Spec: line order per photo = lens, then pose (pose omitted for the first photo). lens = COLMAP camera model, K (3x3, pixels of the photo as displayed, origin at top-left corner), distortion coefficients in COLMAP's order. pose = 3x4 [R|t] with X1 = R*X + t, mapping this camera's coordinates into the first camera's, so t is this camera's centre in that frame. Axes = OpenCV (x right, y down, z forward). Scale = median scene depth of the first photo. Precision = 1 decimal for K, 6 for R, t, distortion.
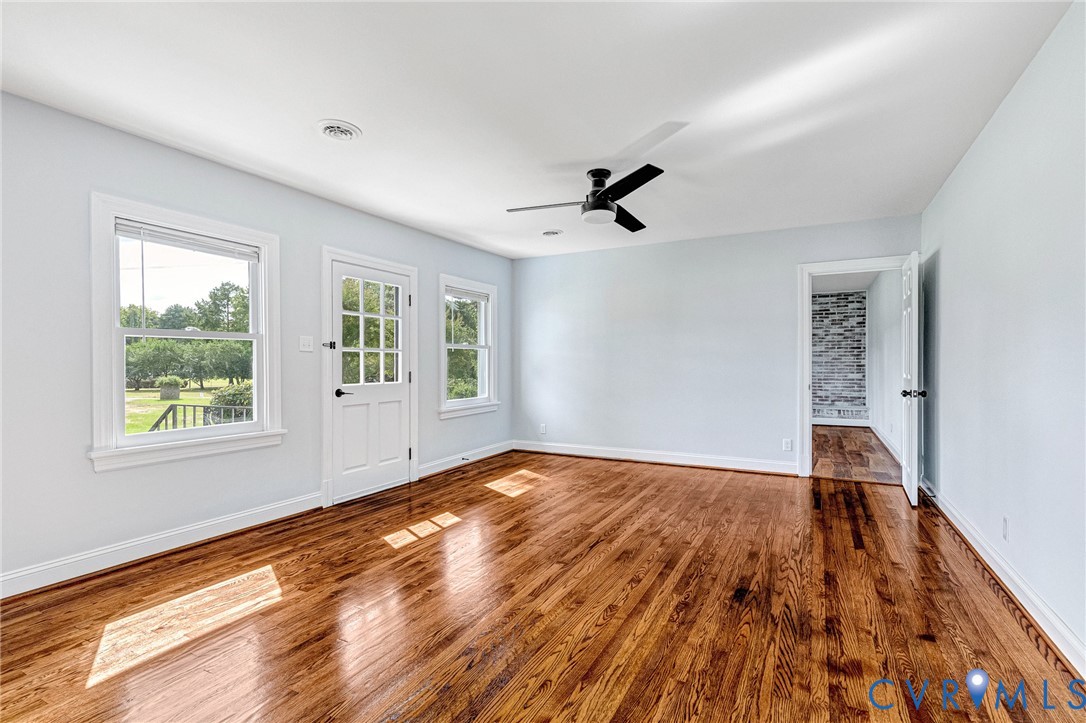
lens RADIAL K [[506.9, 0, 548.0], [0, 506.9, 360.3], [0, 0, 1]] dist [0.003058, -0.001554]
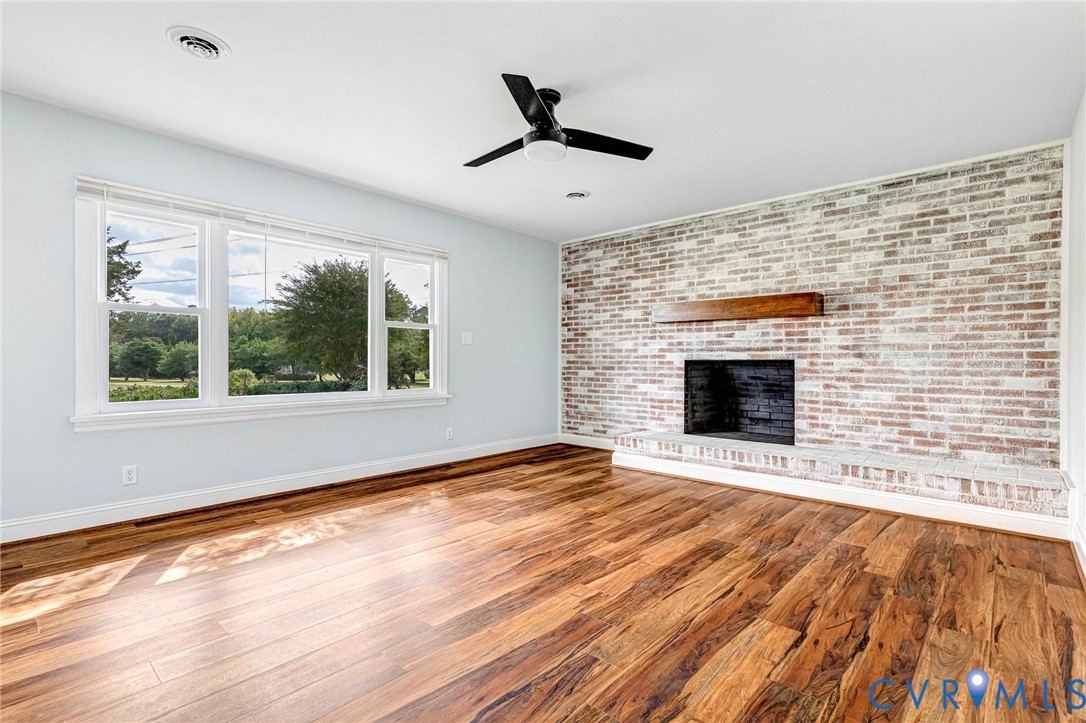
lens RADIAL K [[506.9, 0, 540.0], [0, 506.9, 363.1], [0, 0, 1]] dist [0.003058, -0.001554]
pose [[0.969597, 0.009599, -0.244519, 0.355877], [-0.009460, 0.999954, 0.001742, 0.019100], [0.244525, 0.000624, 0.969643, 0.559711]]
